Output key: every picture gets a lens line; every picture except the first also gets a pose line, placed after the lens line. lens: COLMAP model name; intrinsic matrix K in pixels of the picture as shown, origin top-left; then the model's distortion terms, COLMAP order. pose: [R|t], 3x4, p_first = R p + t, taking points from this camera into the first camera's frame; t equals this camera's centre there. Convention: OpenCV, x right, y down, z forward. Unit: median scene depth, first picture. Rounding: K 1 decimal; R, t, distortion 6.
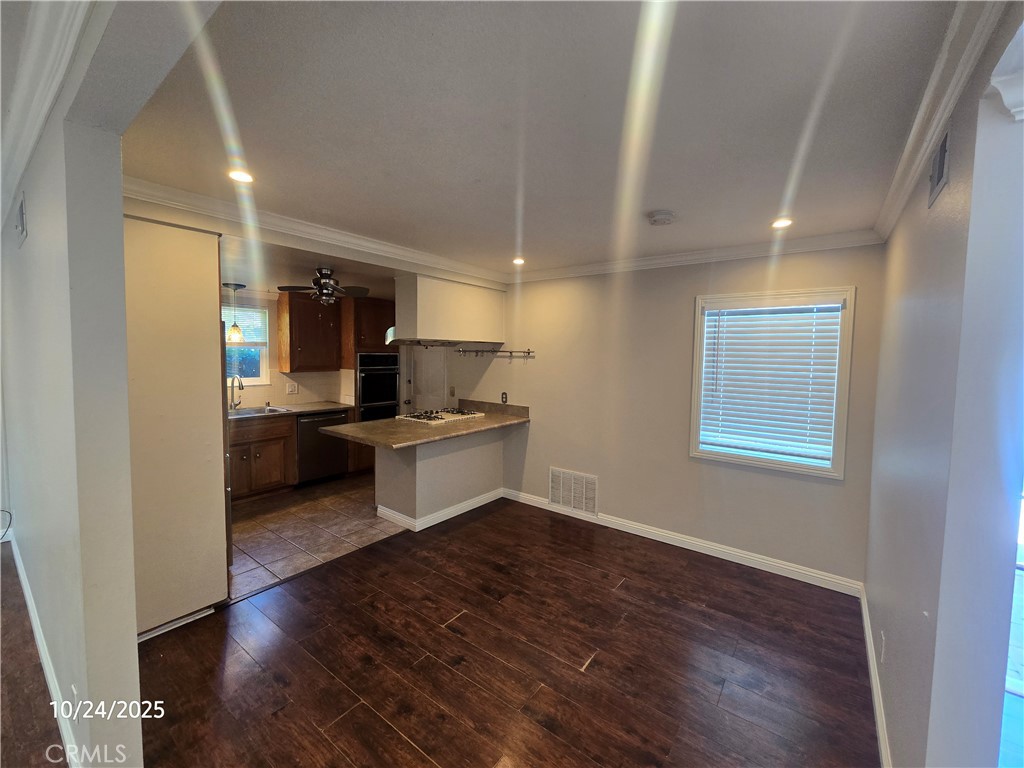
lens RADIAL K [[420.3, 0, 512.6], [0, 420.3, 375.0], [0, 0, 1]] dist [-0.000991, 0.000989]
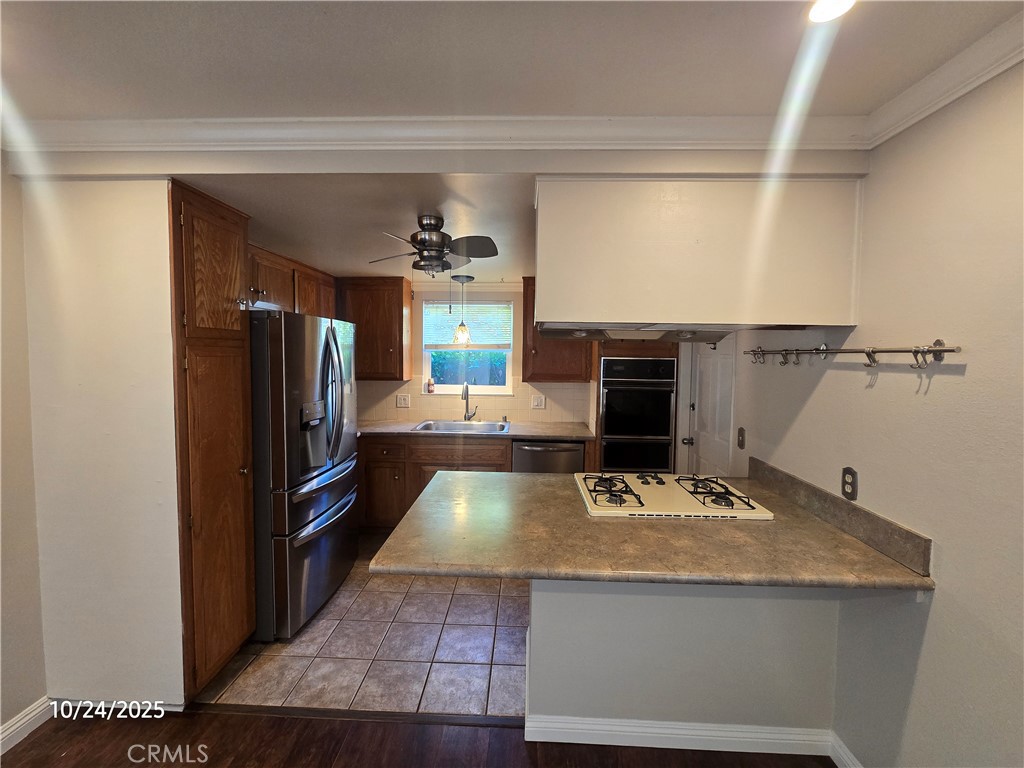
lens RADIAL K [[420.3, 0, 512.2], [0, 420.3, 376.2], [0, 0, 1]] dist [-0.000991, 0.000989]
pose [[0.578816, 0.037134, -0.814612, 0.103724], [-0.049118, 0.998736, 0.010627, -0.026291], [0.813977, 0.033861, 0.579909, 0.592262]]
